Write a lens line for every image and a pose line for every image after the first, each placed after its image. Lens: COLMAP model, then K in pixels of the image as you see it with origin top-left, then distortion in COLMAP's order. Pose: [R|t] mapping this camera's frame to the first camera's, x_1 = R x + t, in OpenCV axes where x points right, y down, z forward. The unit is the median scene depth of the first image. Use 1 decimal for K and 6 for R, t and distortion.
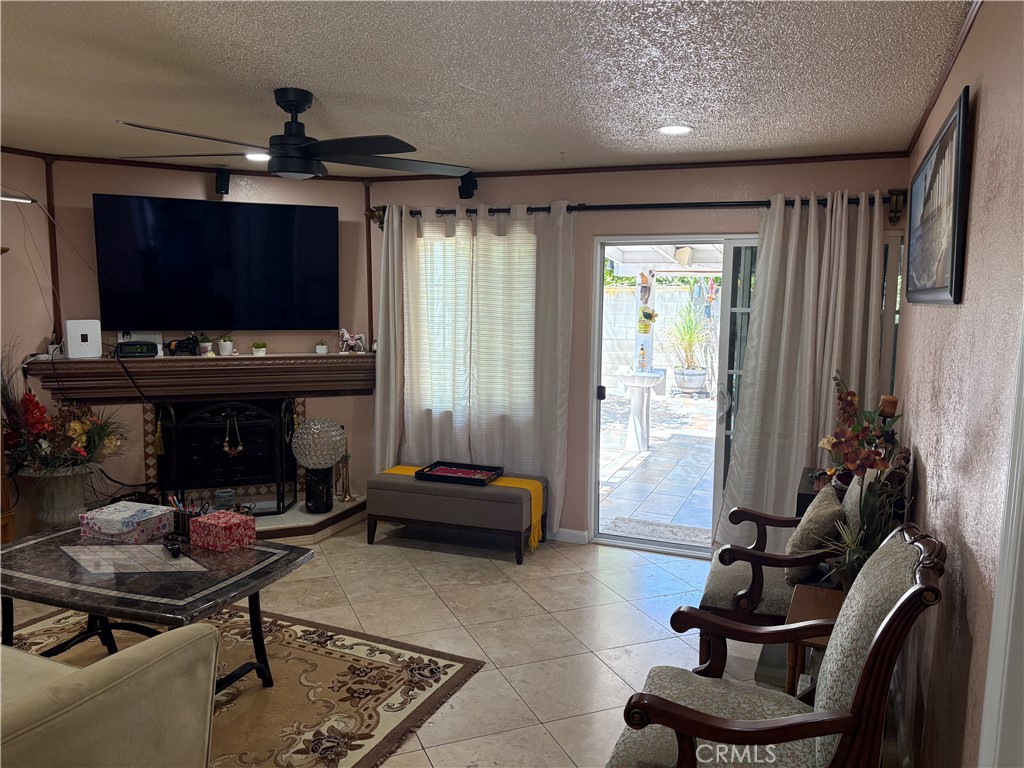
lens RADIAL K [[772.1, 0, 519.3], [0, 772.1, 378.4], [0, 0, 1]] dist [0.043355, -0.059664]
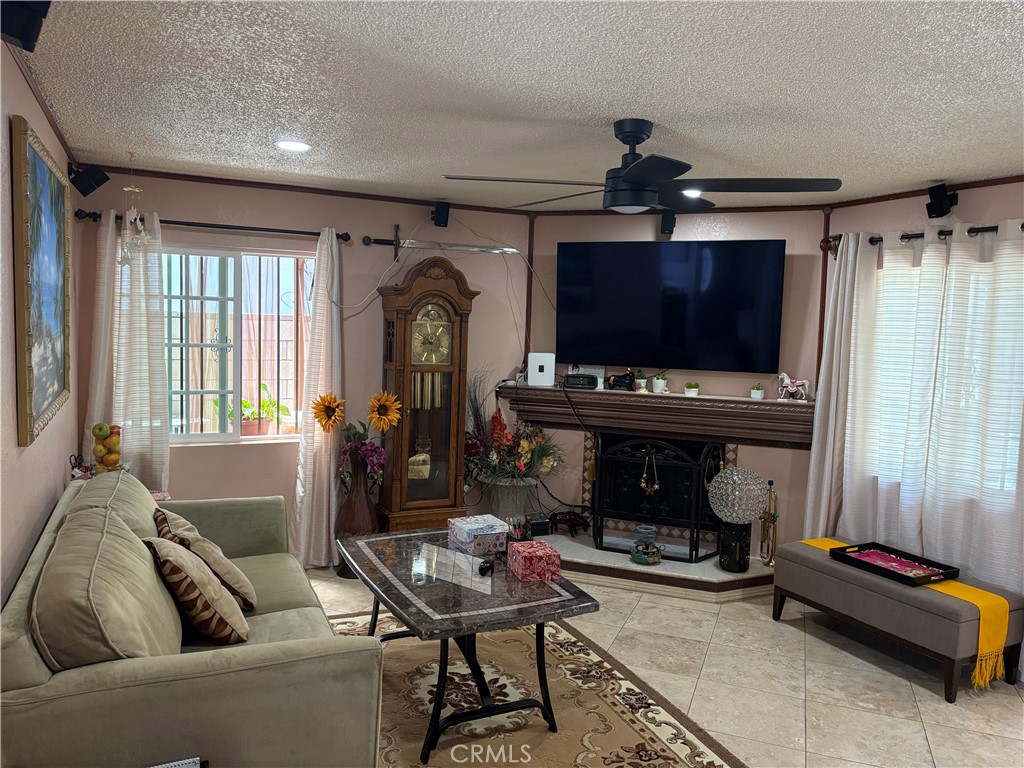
lens RADIAL K [[772.1, 0, 514.2], [0, 772.1, 379.9], [0, 0, 1]] dist [0.043355, -0.059664]
pose [[0.723057, 0.061036, -0.688086, 0.180229], [-0.097157, 0.995173, -0.013818, -0.014832], [0.683922, 0.076843, 0.725497, 0.143688]]
